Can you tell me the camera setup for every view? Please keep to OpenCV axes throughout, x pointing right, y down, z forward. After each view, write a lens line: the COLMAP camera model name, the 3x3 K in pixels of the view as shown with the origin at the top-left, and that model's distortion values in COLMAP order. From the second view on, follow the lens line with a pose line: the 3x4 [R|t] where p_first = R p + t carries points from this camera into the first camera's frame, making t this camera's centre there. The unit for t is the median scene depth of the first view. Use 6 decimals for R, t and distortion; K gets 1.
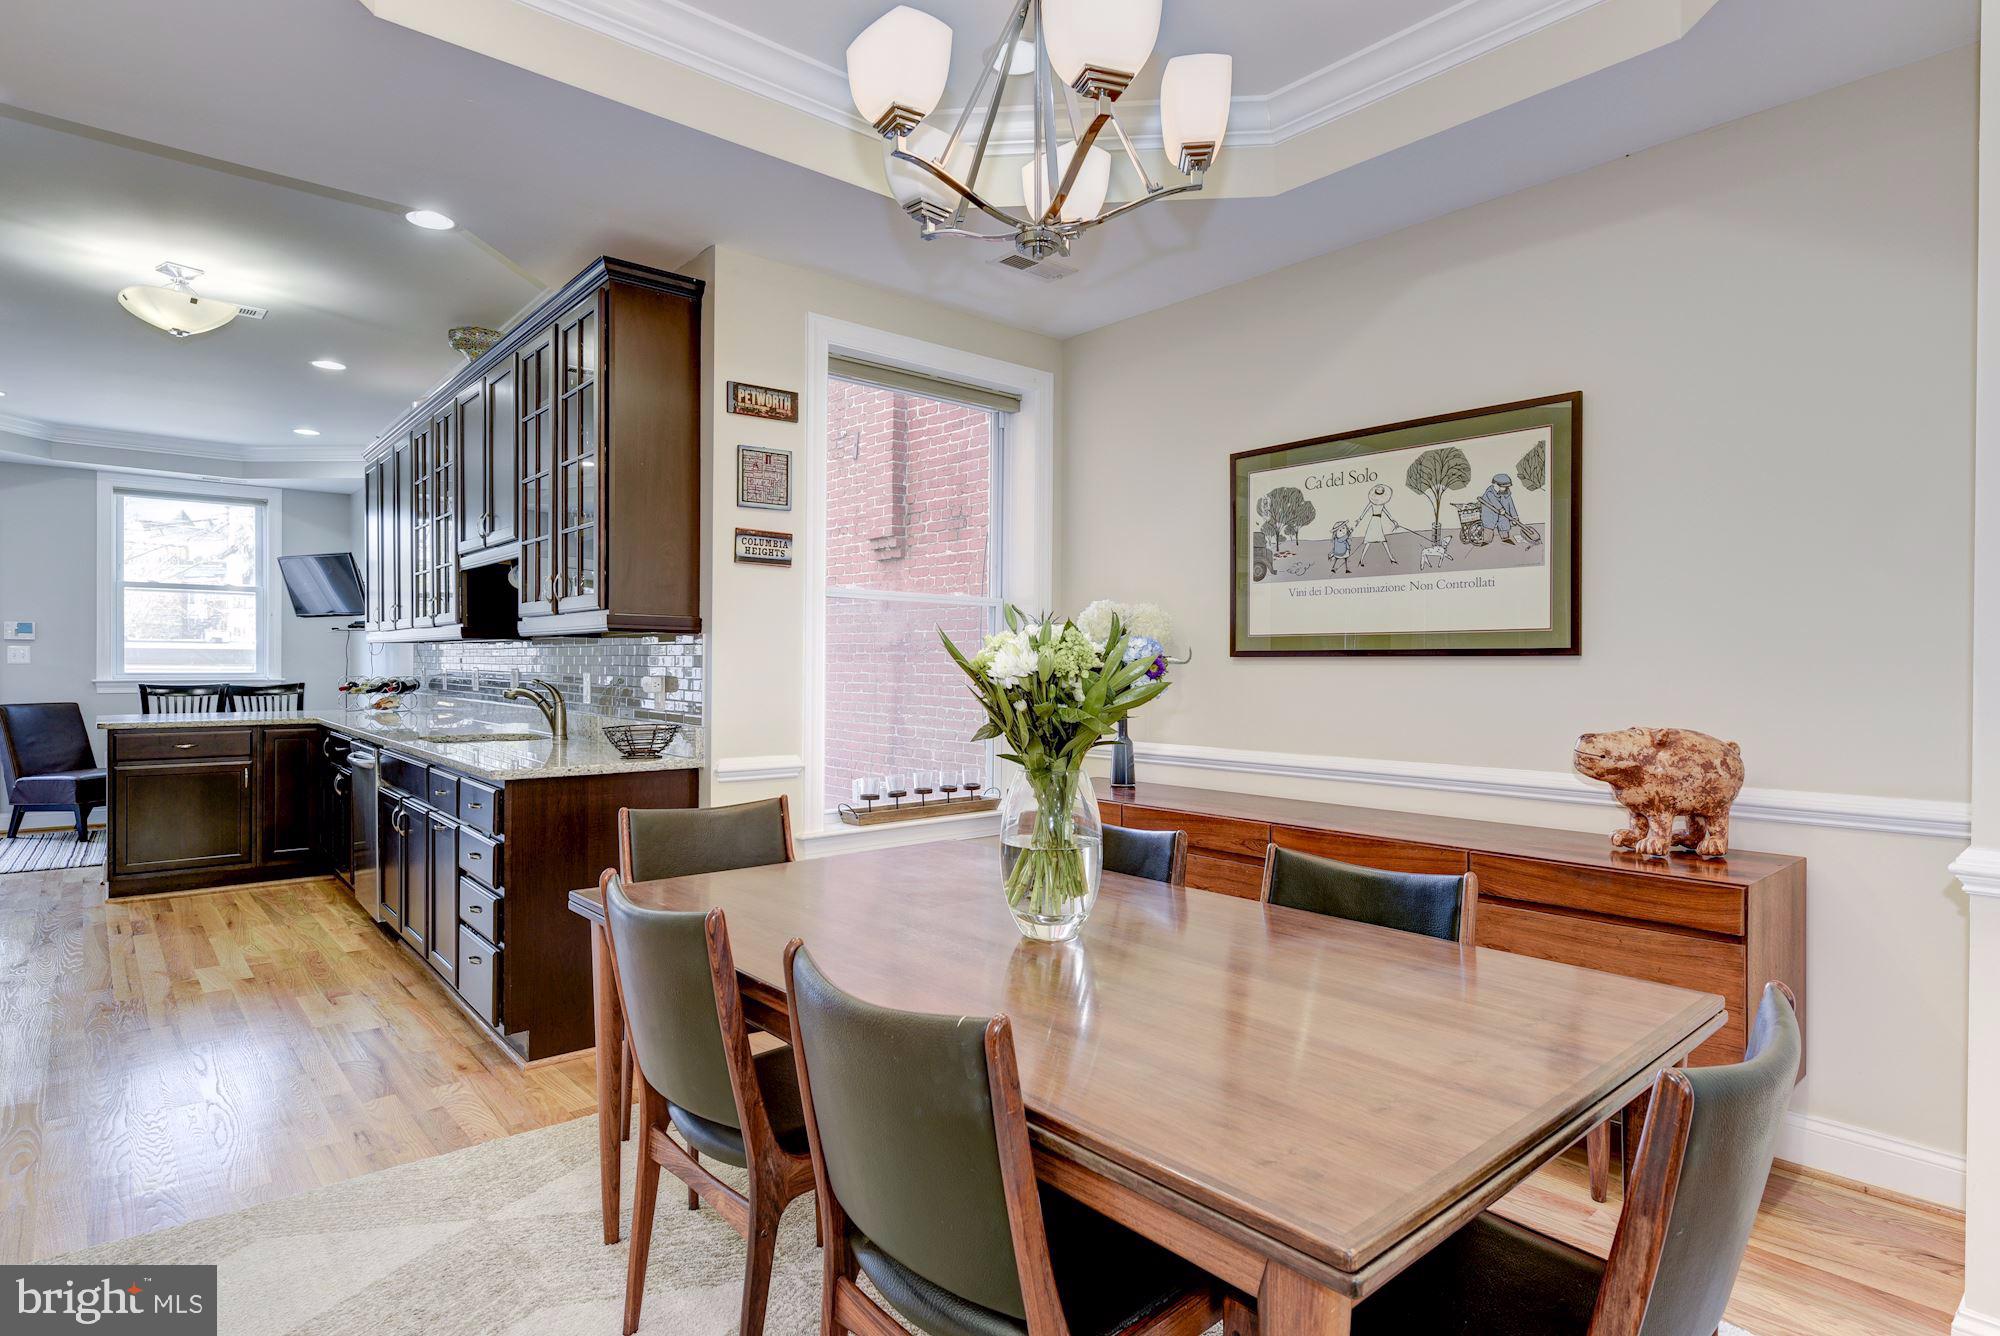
lens RADIAL K [[1074.9, 0, 995.4], [0, 1074.9, 674.0], [0, 0, 1]] dist [0.009978, -0.002668]
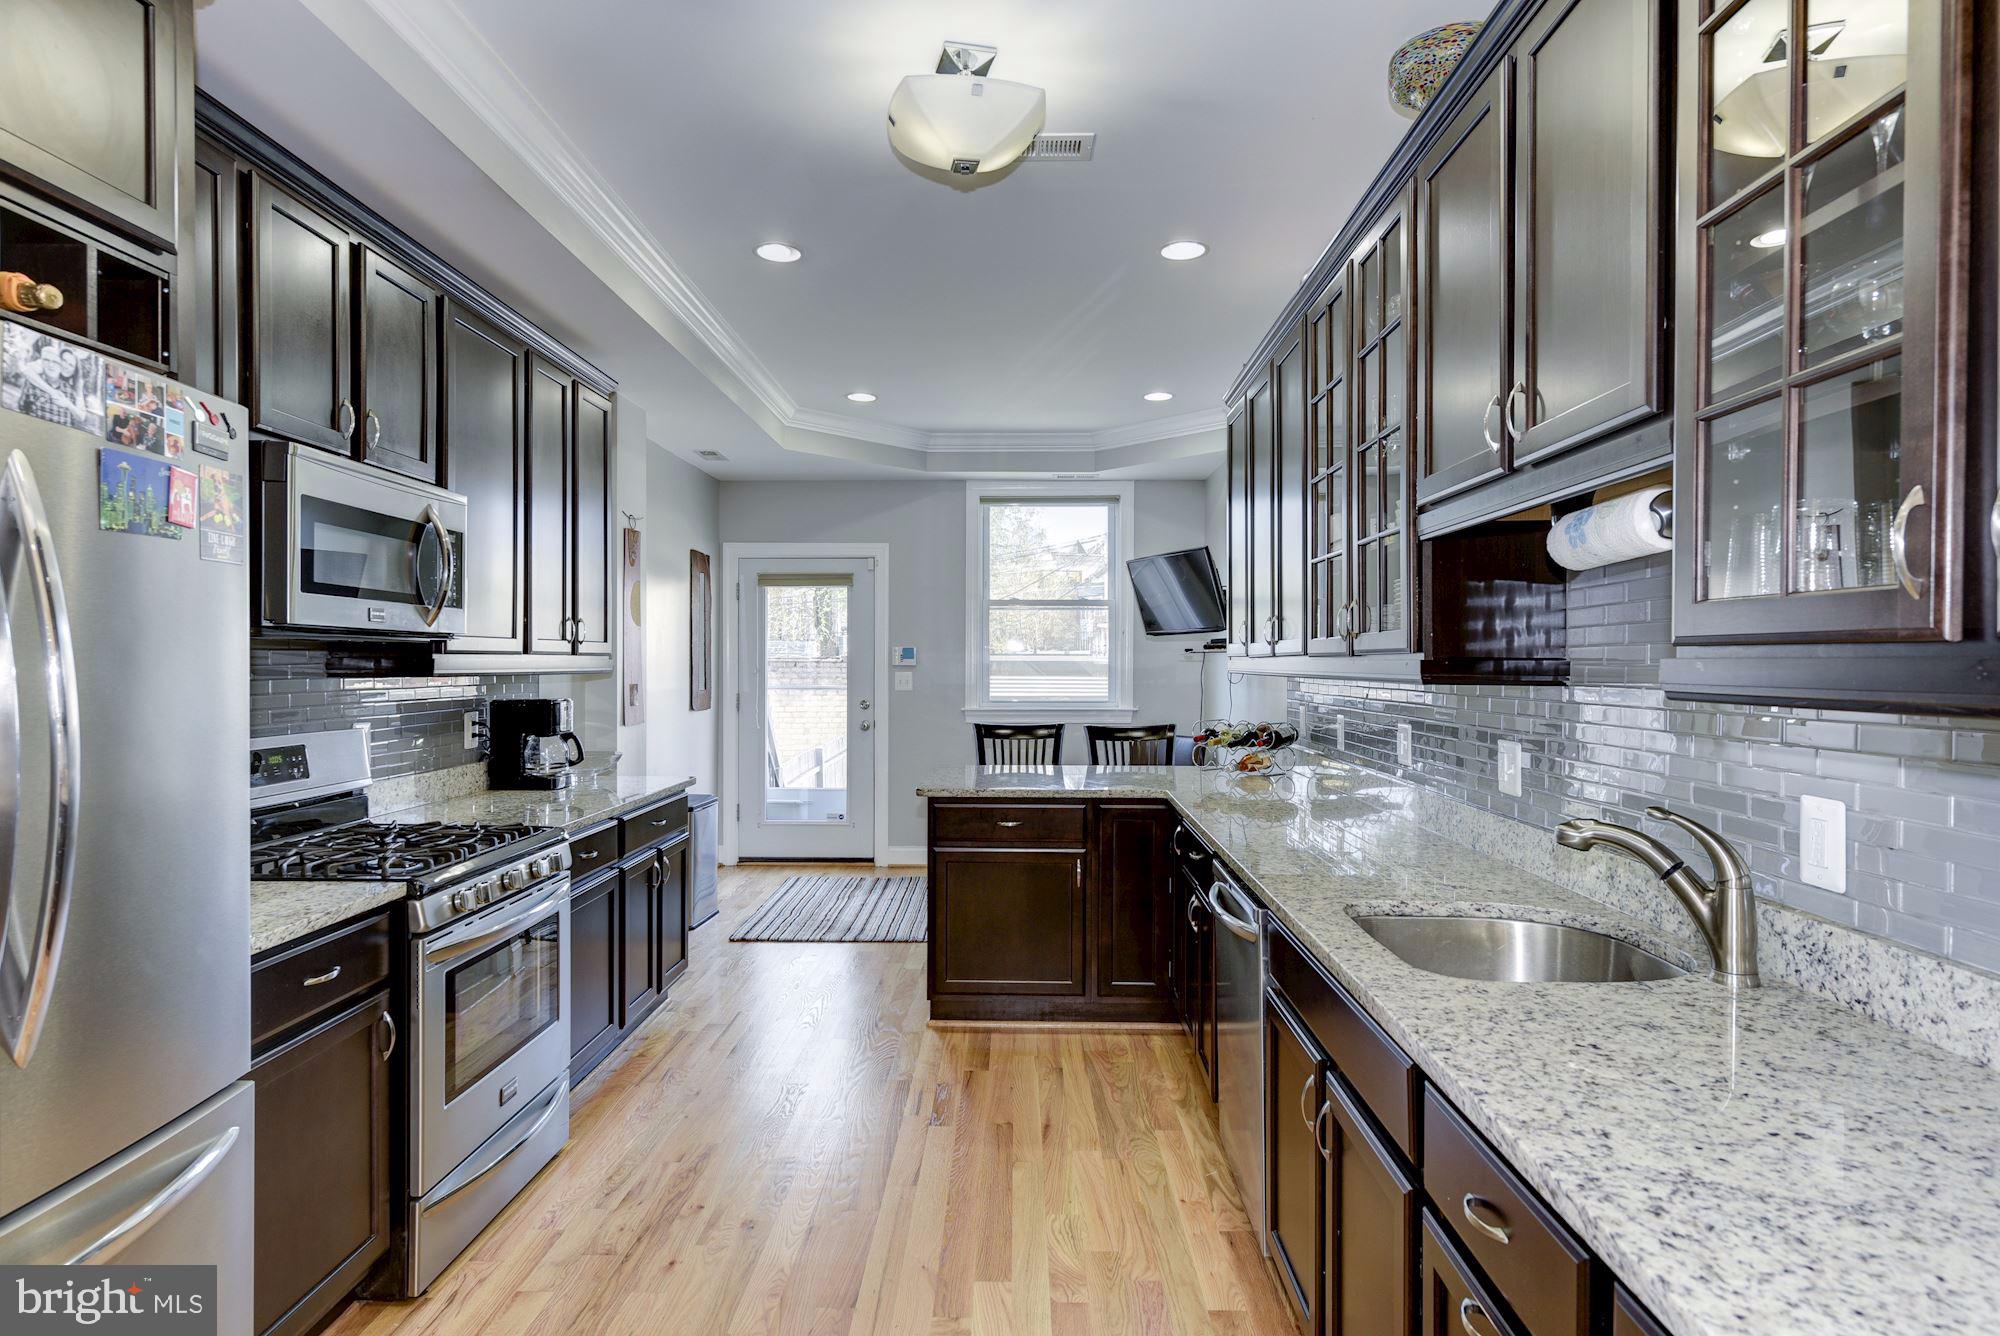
lens RADIAL K [[1074.9, 0, 997.1], [0, 1074.9, 673.8], [0, 0, 1]] dist [0.009978, -0.002668]
pose [[0.748978, 0.001851, -0.662592, -0.230874], [-0.003013, 0.999995, -0.000613, -0.026316], [0.662588, 0.002455, 0.748980, 0.375116]]
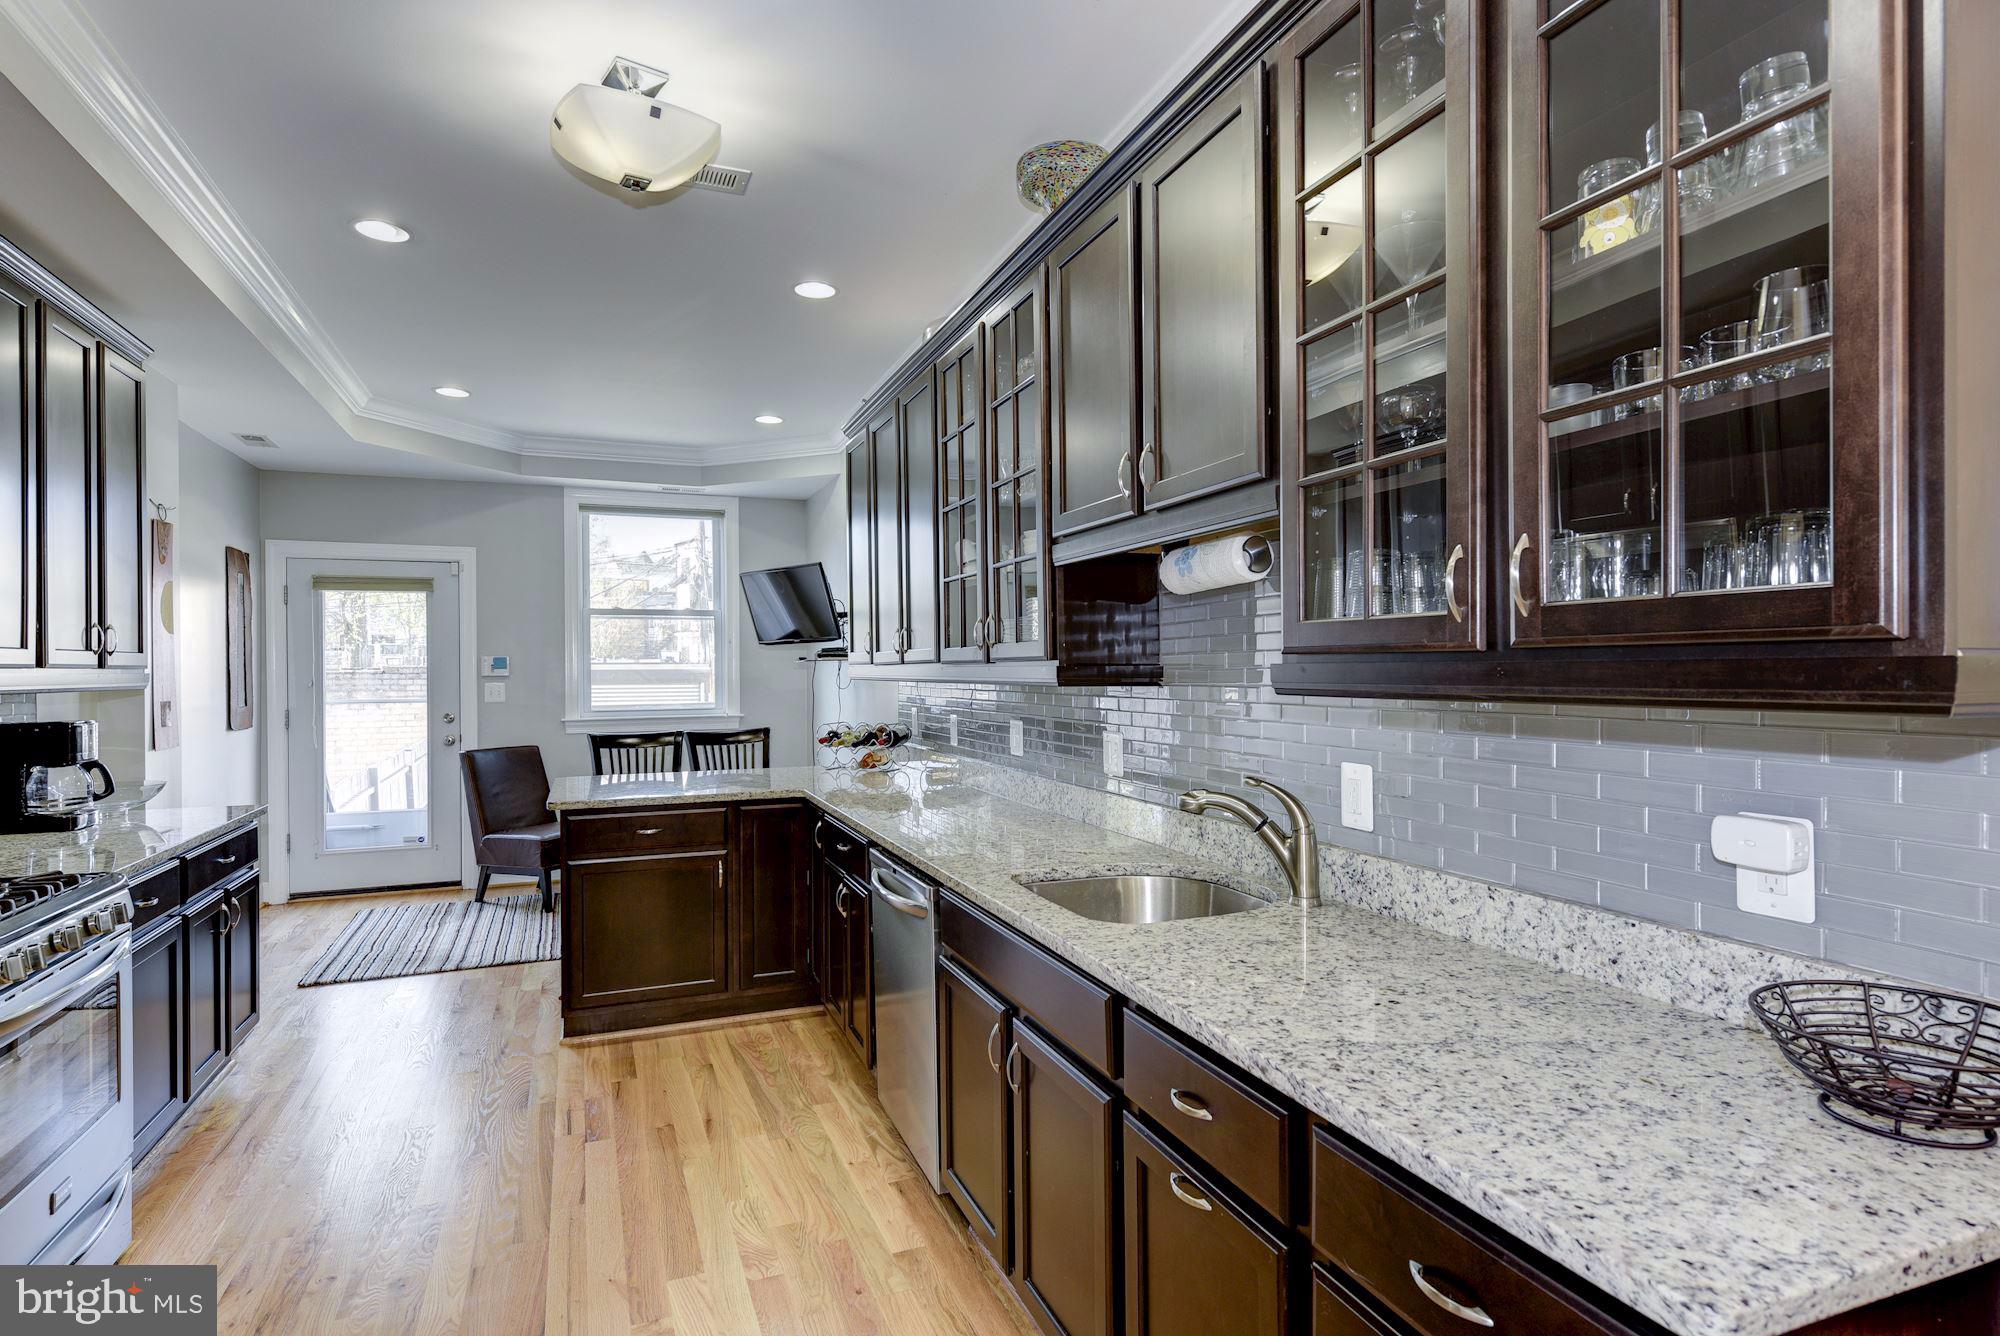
lens RADIAL K [[1014.6, 0, 983.8], [0, 1014.6, 672.1], [0, 0, 1]] dist [0.010749, -0.001646]
pose [[0.948143, -0.012548, -0.317596, -0.260080], [0.010739, 0.999915, -0.007446, -0.026447], [0.317662, 0.003649, 0.948197, 0.346142]]
